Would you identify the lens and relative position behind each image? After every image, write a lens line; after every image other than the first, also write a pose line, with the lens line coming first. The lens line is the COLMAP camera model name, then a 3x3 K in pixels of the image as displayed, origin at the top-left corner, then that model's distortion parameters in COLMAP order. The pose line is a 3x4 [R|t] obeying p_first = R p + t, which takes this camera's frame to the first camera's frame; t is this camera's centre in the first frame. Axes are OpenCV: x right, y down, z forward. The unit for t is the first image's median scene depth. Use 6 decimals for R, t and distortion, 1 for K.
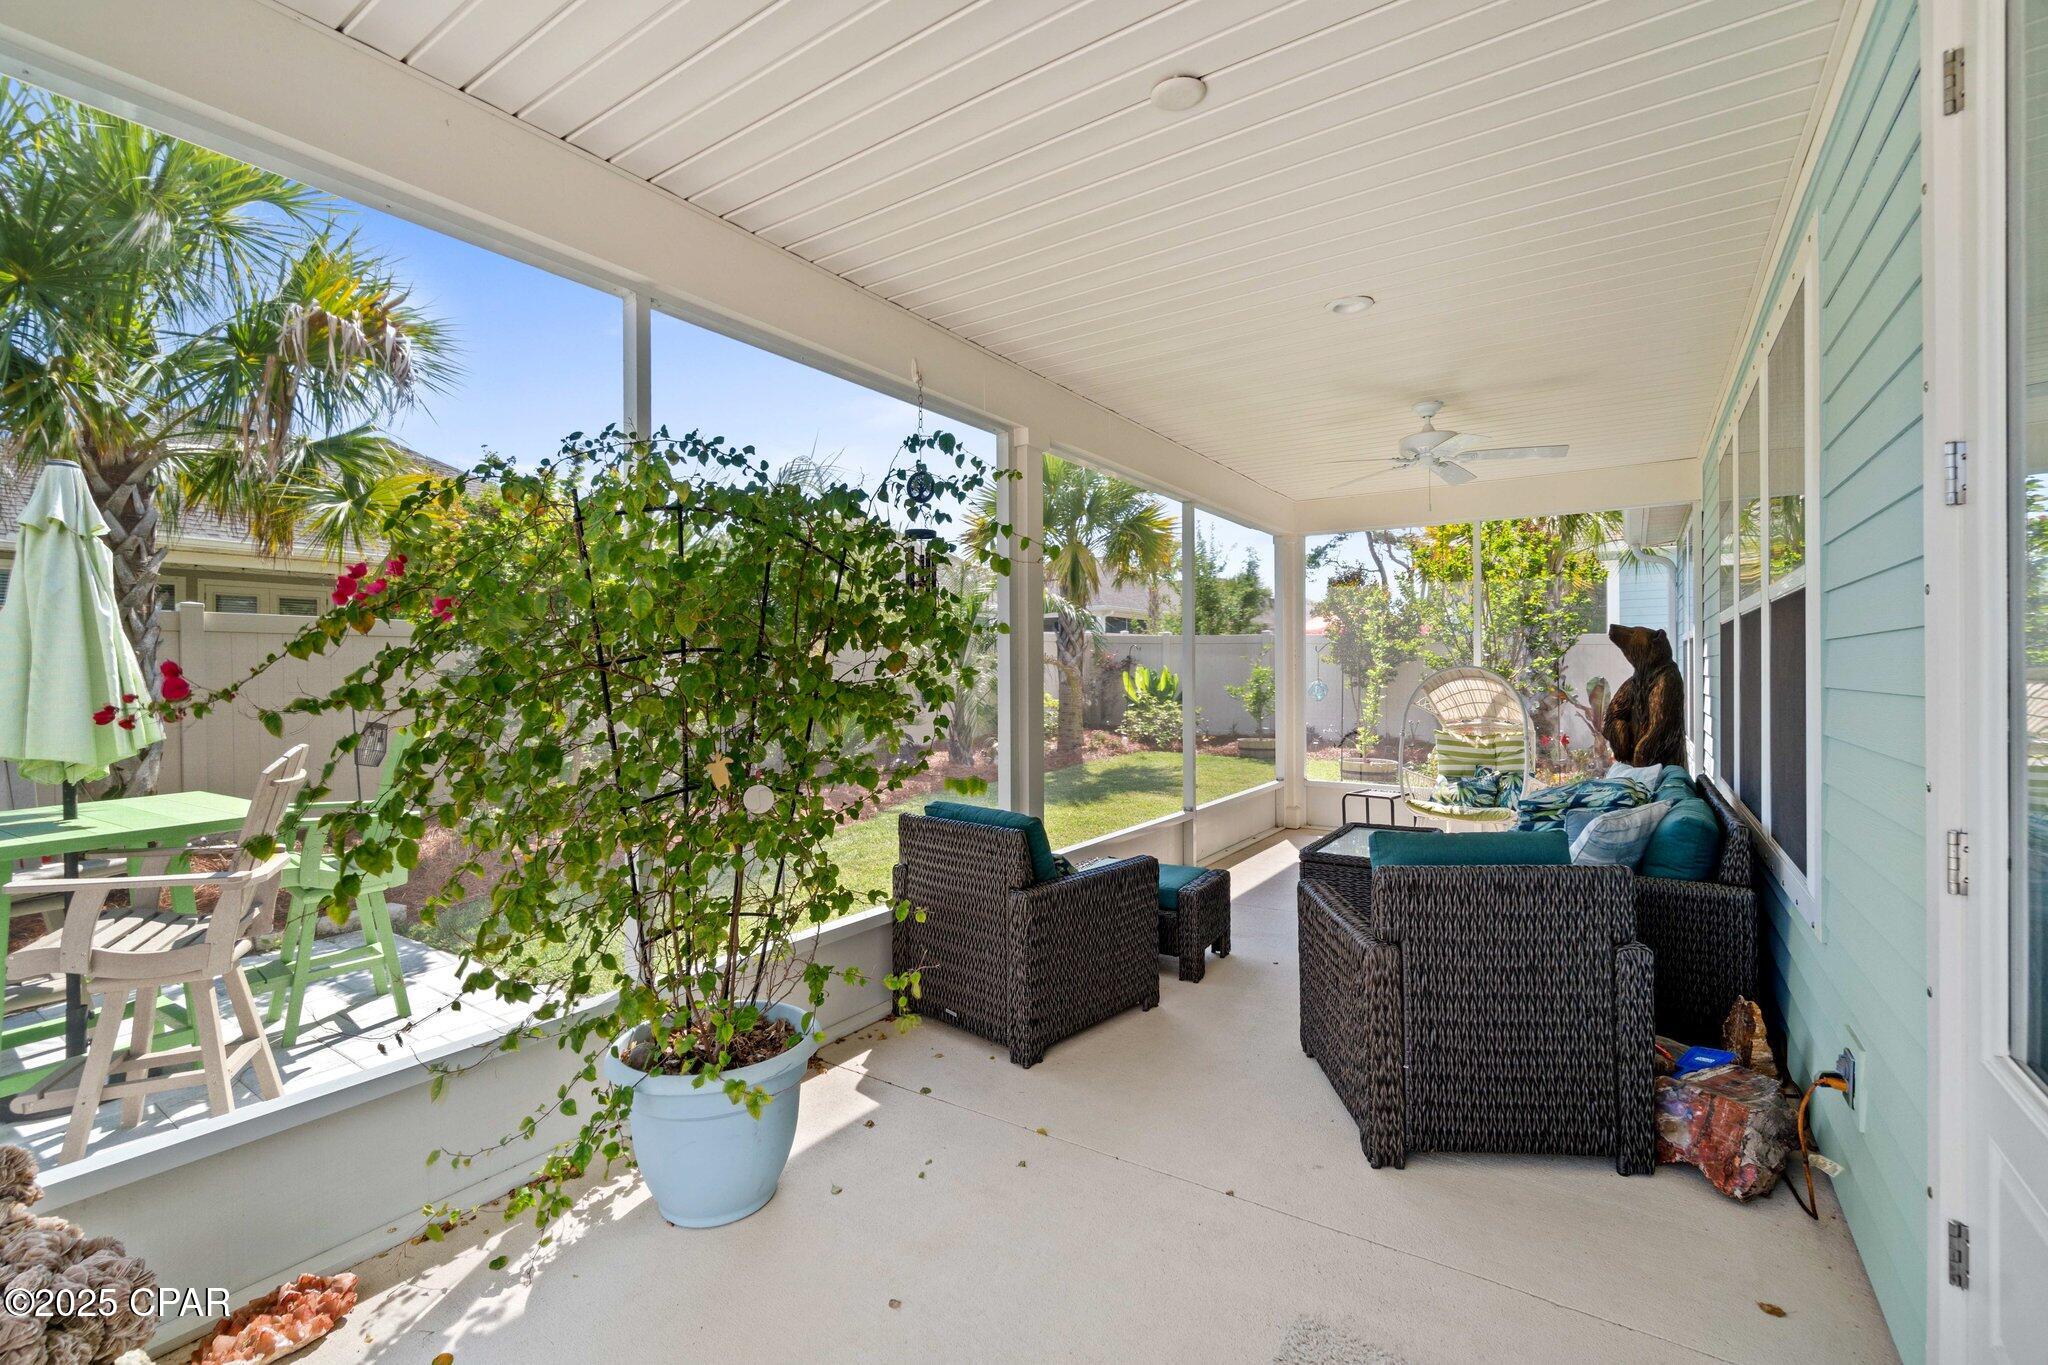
lens RADIAL K [[881.0, 0, 1022.0], [0, 881.0, 673.4], [0, 0, 1]] dist [-0.002046, -0.000278]
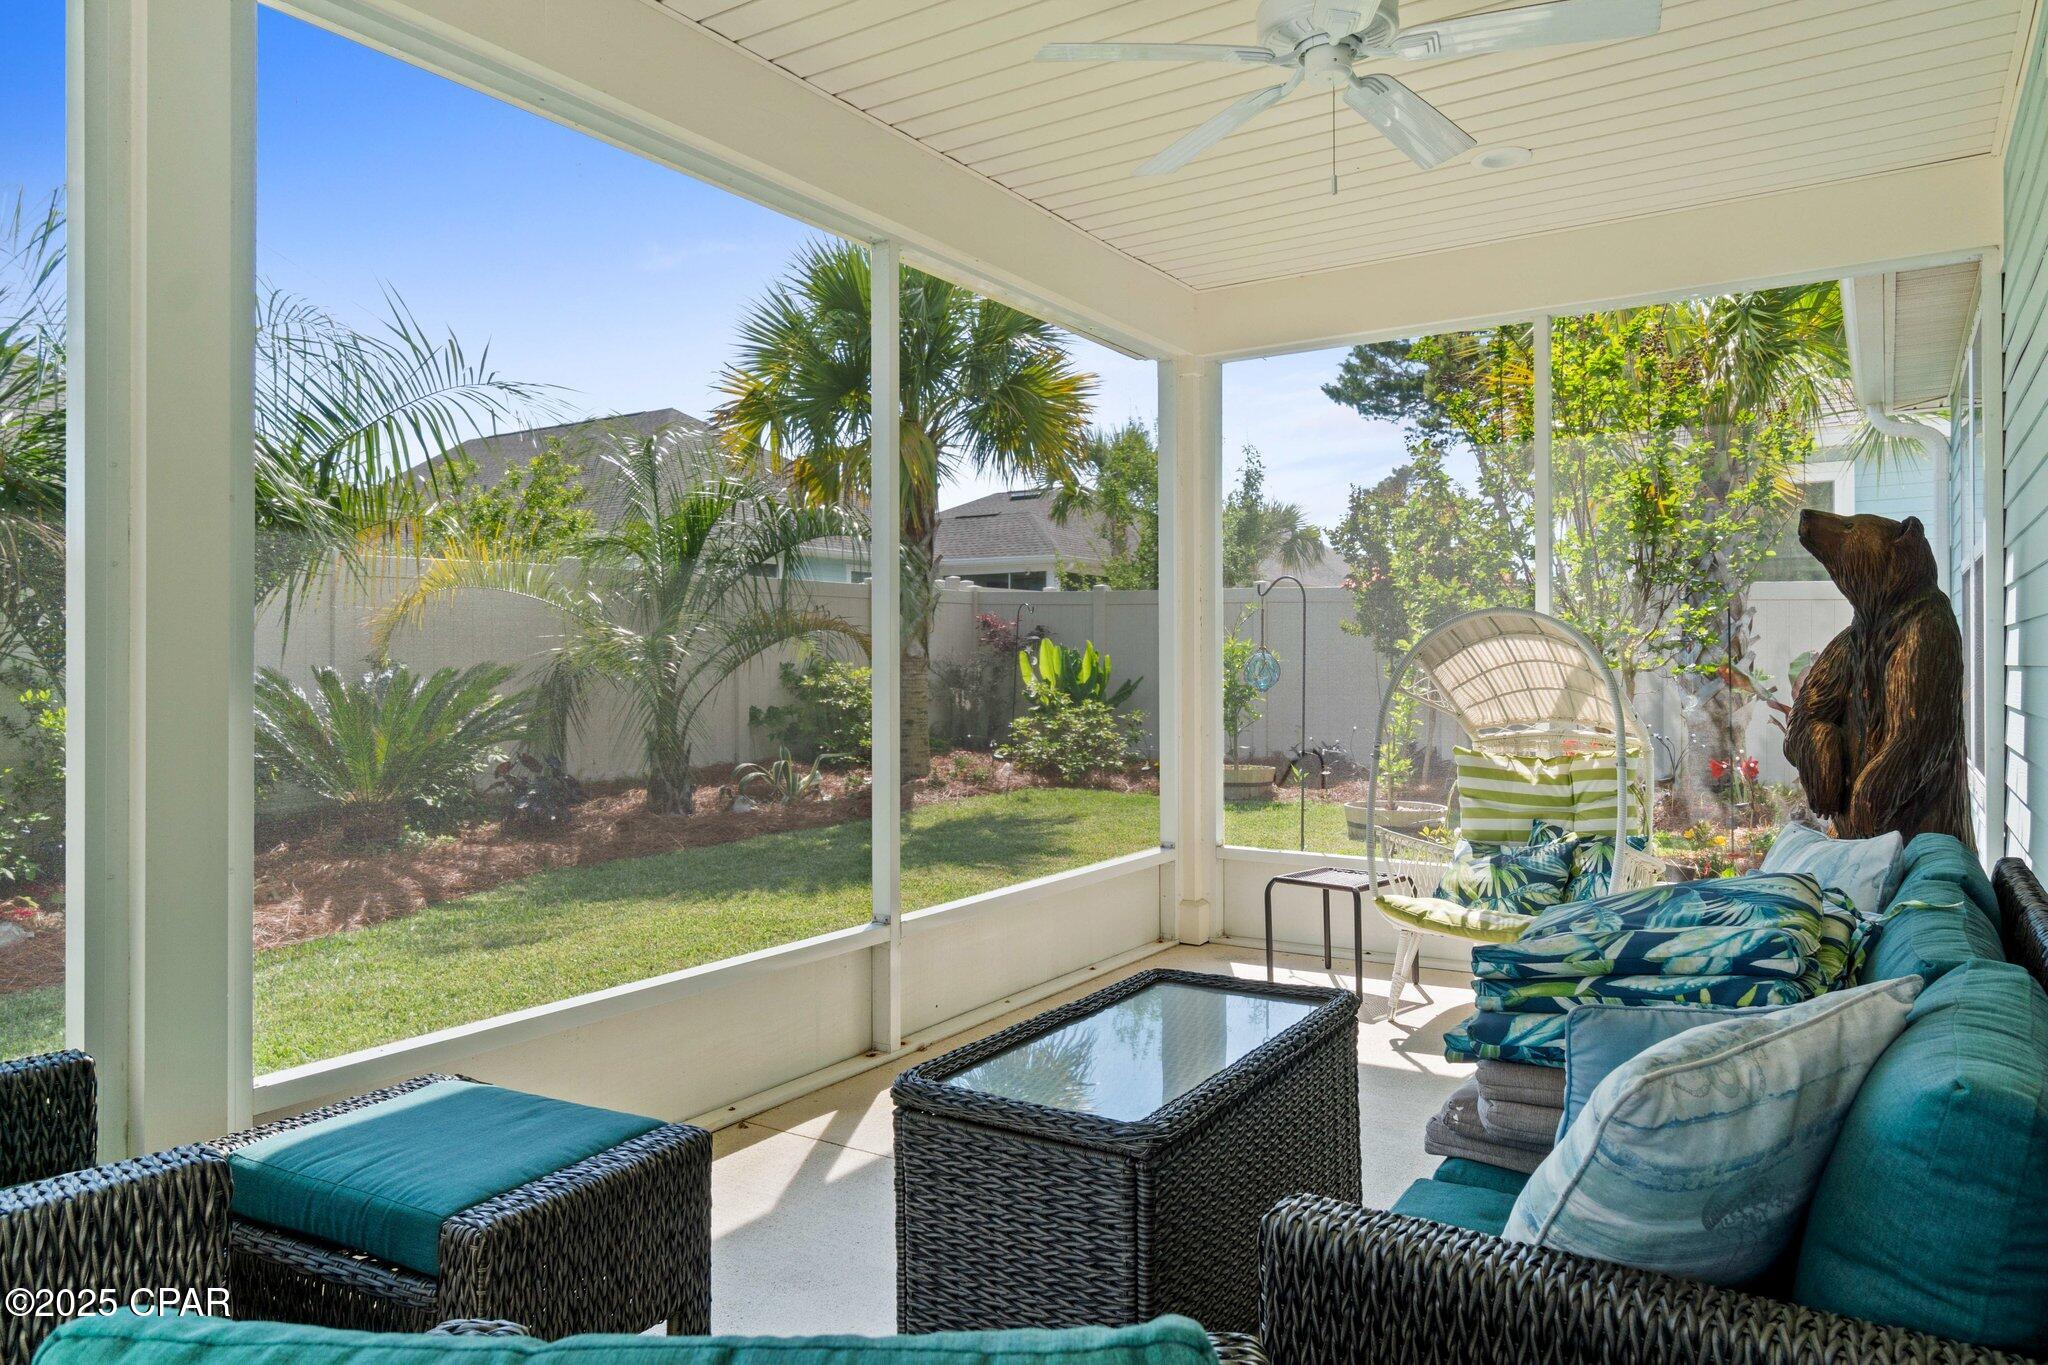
lens RADIAL K [[1322.2, 0, 1023.0], [0, 1322.2, 662.3], [0, 0, 1]] dist [0.005619, 0.004638]
pose [[0.999622, 0.000945, 0.027490, 0.224027], [-0.000818, 0.999989, -0.004631, 0.022921], [-0.027494, 0.004607, 0.999611, 0.296258]]
